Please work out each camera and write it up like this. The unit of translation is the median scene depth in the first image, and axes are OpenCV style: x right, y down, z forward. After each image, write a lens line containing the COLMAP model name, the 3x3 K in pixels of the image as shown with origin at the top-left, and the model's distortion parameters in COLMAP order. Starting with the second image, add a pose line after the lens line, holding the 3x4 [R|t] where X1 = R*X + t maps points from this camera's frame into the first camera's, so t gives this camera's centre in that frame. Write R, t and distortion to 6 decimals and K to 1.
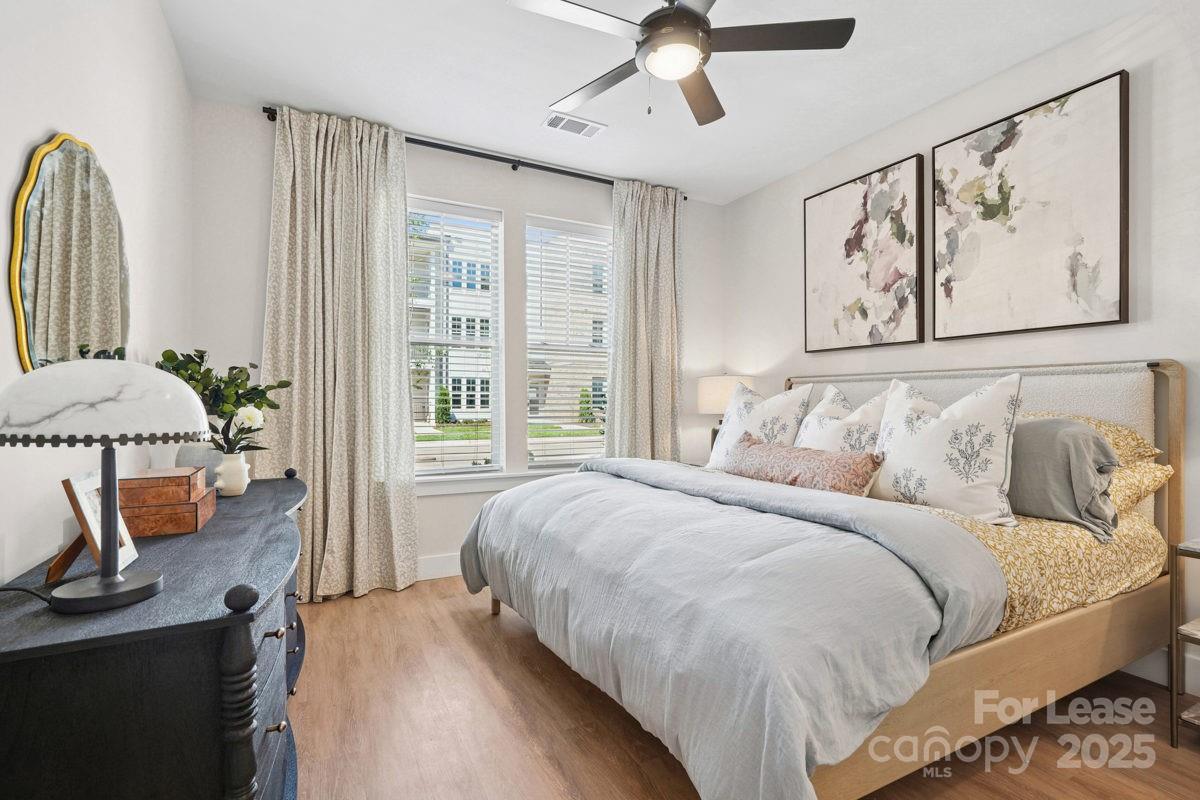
lens RADIAL K [[552.9, 0, 601.4], [0, 552.9, 399.8], [0, 0, 1]] dist [0.000126, 0.000003]
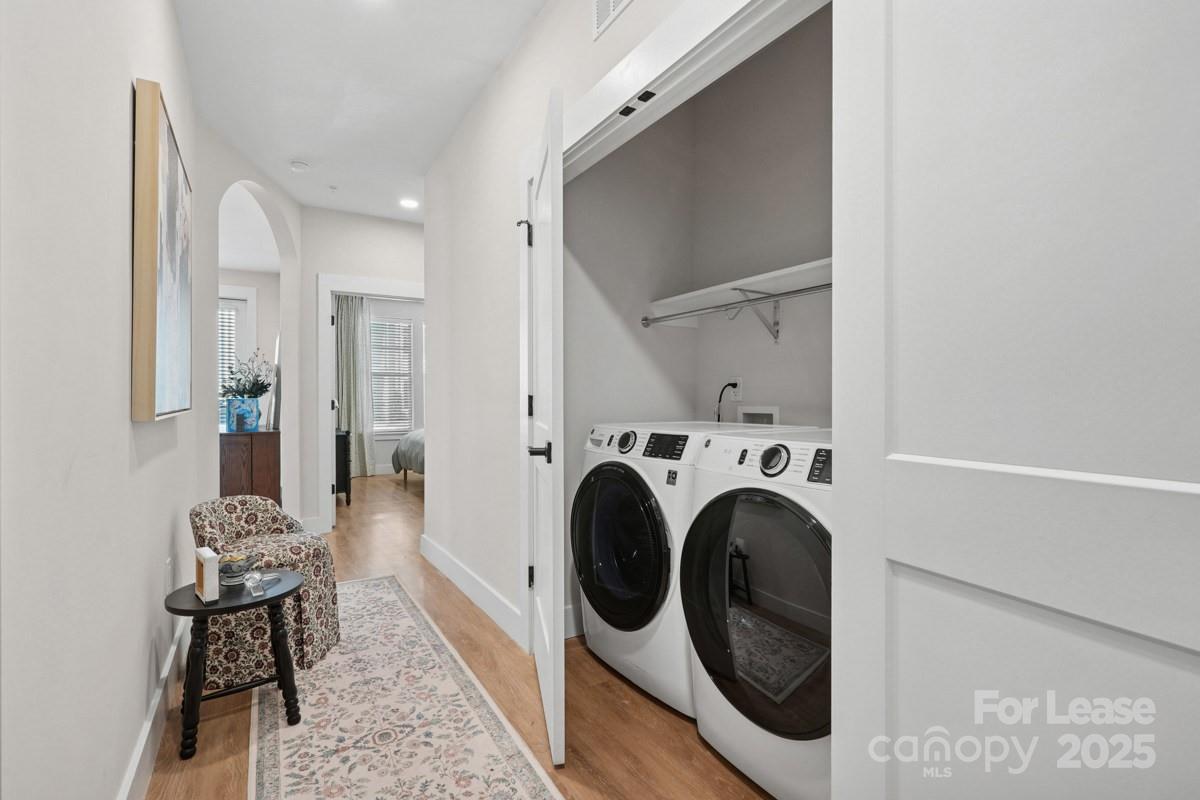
lens RADIAL K [[552.9, 0, 600.2], [0, 552.9, 398.0], [0, 0, 1]] dist [0.000126, 0.000003]
pose [[0.996814, -0.001428, 0.079746, 0.503295], [0.001354, 0.999999, 0.000979, -0.011793], [-0.079748, -0.000868, 0.996815, -1.642799]]
